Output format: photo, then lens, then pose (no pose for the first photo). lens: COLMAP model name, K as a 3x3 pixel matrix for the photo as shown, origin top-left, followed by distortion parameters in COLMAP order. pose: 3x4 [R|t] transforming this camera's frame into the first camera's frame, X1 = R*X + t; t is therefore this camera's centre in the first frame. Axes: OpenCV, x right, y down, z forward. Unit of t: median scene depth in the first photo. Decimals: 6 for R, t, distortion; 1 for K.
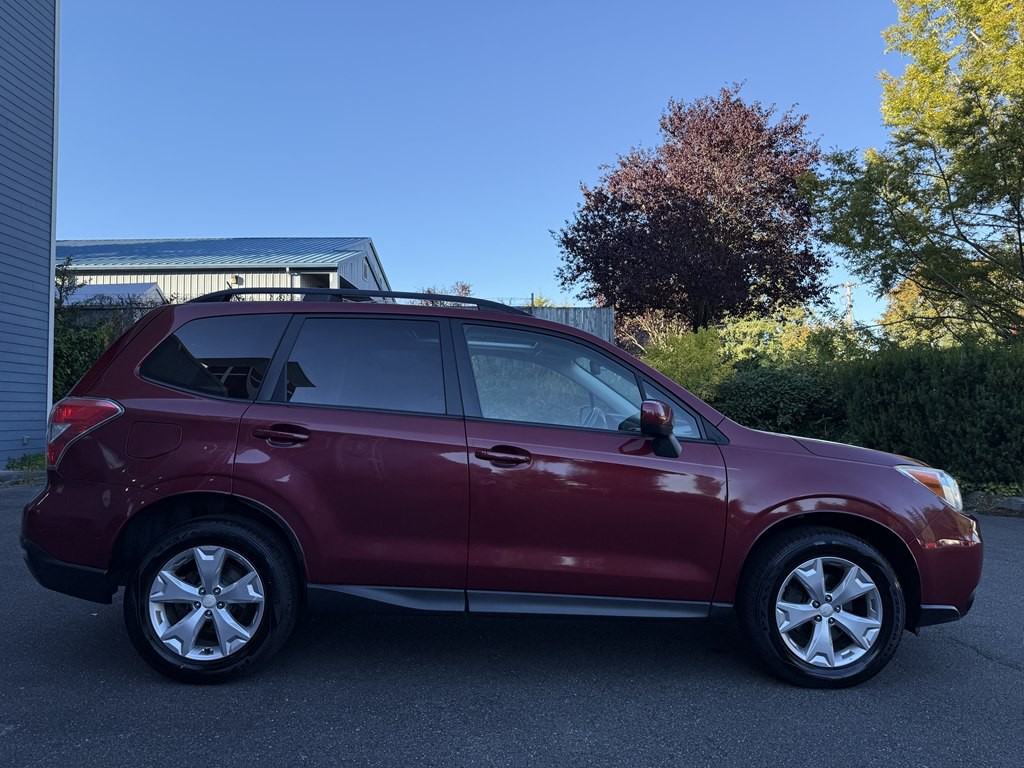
lens RADIAL K [[719.9, 0, 513.8], [0, 719.9, 382.1], [0, 0, 1]] dist [0.012736, -0.022841]
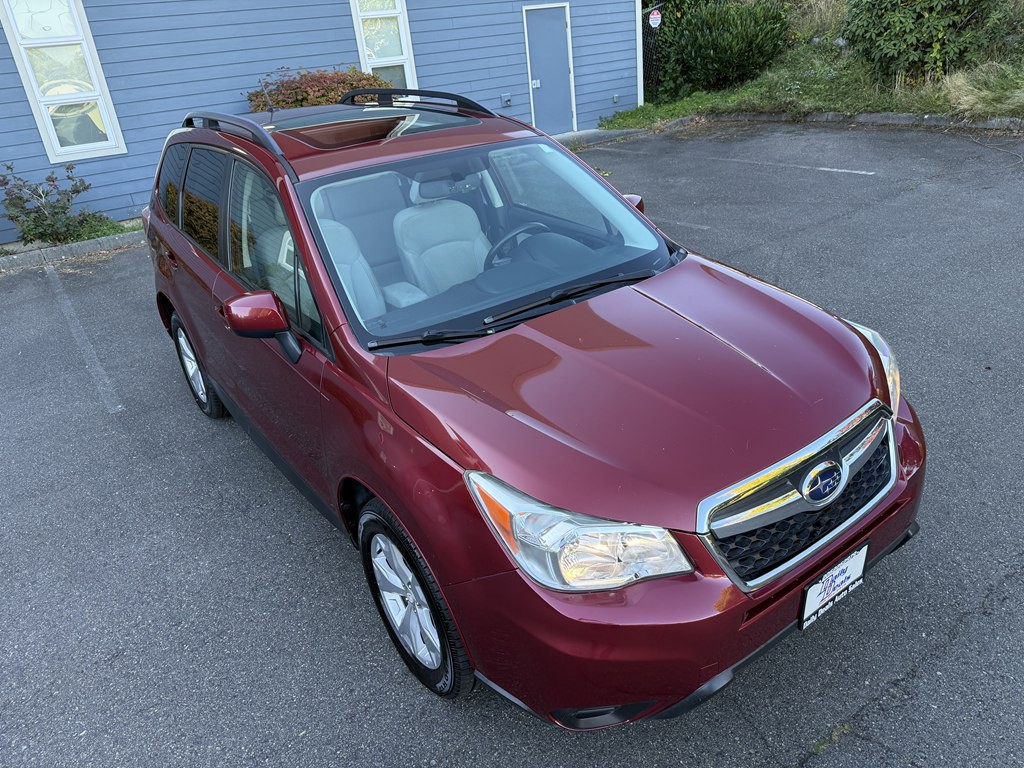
lens RADIAL K [[722.1, 0, 509.4], [0, 722.1, 382.9], [0, 0, 1]] dist [0.012066, -0.023022]
pose [[0.545551, 0.302428, -0.781608, 0.129344], [0.143780, 0.885019, 0.442797, -0.025936], [0.825652, -0.353948, 0.439340, 0.105909]]
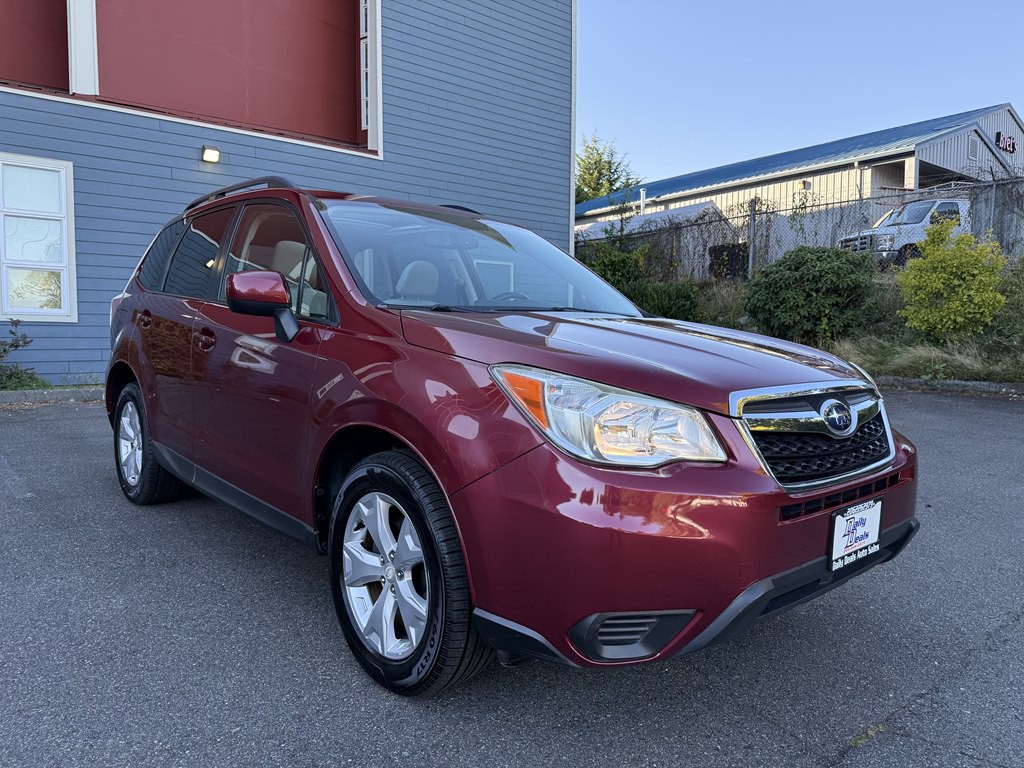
lens RADIAL K [[719.9, 0, 513.8], [0, 719.9, 382.1], [0, 0, 1]] dist [0.012736, -0.022841]
pose [[0.628531, 0.054690, -0.775859, 0.128905], [0.034812, 0.994547, 0.098307, 0.010181], [0.777005, -0.088798, 0.623200, 0.087880]]
